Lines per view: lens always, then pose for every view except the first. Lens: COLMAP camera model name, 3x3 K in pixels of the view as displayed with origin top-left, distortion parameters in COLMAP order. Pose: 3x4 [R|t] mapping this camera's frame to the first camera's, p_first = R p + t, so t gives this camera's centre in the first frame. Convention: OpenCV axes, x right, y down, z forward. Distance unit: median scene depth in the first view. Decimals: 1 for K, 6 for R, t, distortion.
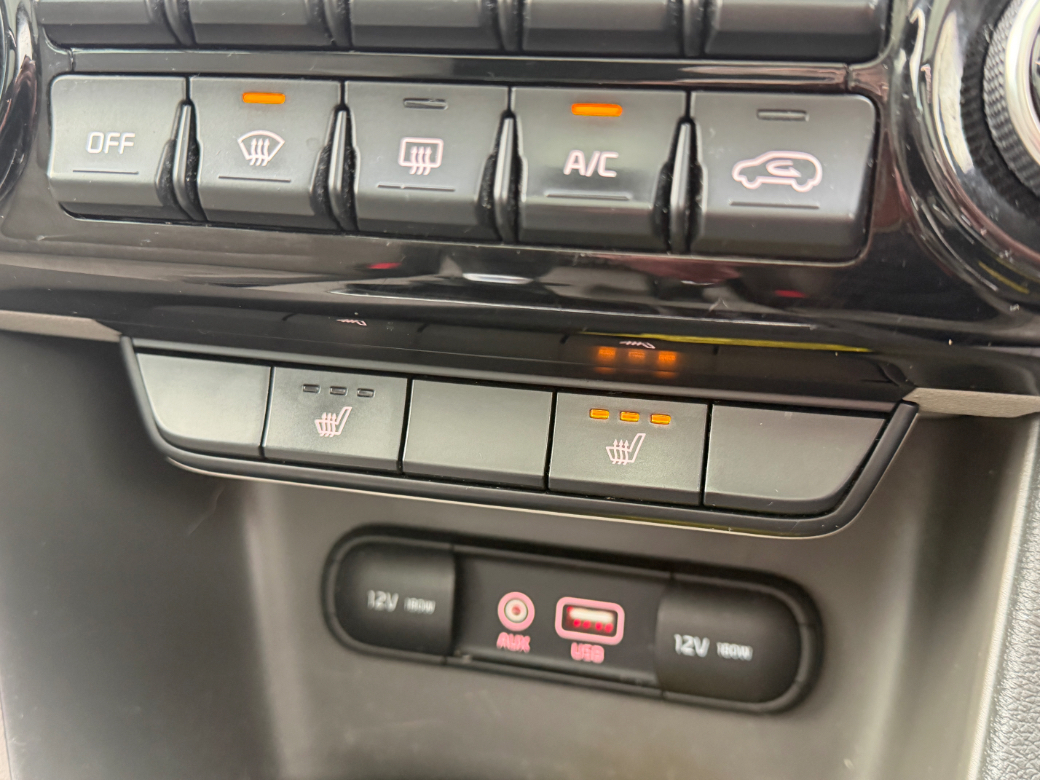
lens RADIAL K [[1100.7, 0, 521.2], [0, 1100.7, 398.3], [0, 0, 1]] dist [0.025445, 0.000000]
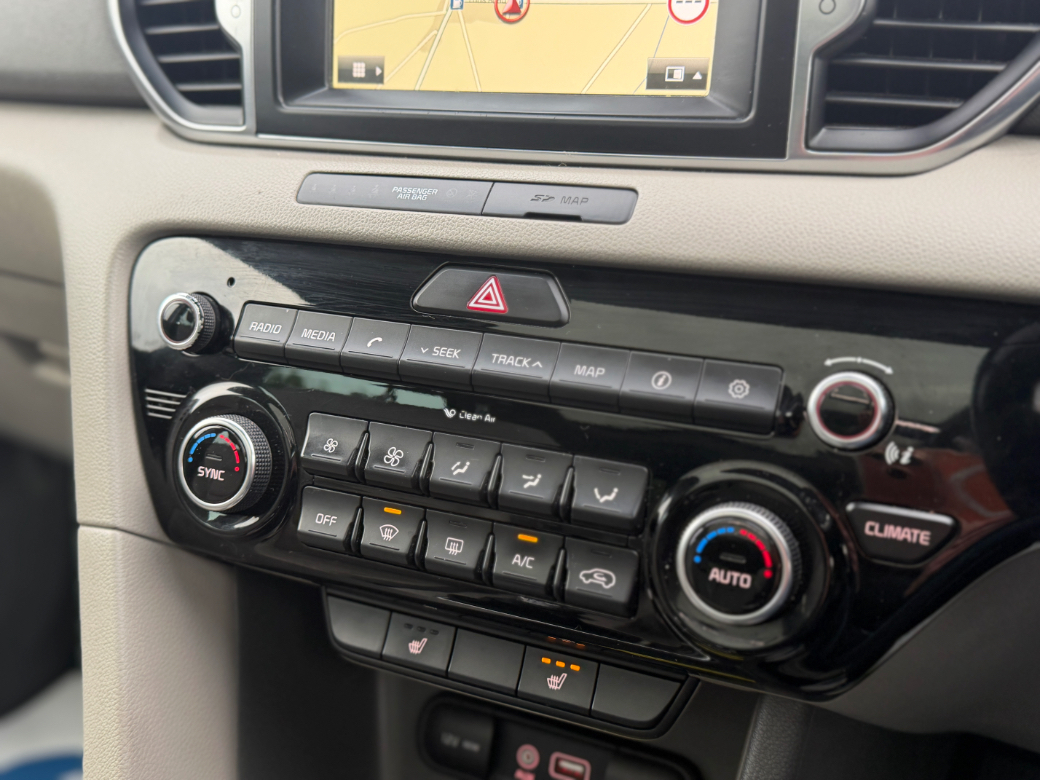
lens RADIAL K [[1100.7, 0, 524.1], [0, 1100.7, 384.8], [0, 0, 1]] dist [0.025445, 0.000000]
pose [[0.981627, 0.078521, -0.173902, 0.386566], [-0.099640, 0.988211, -0.116239, -0.274789], [0.162725, 0.131431, 0.977879, -1.146755]]
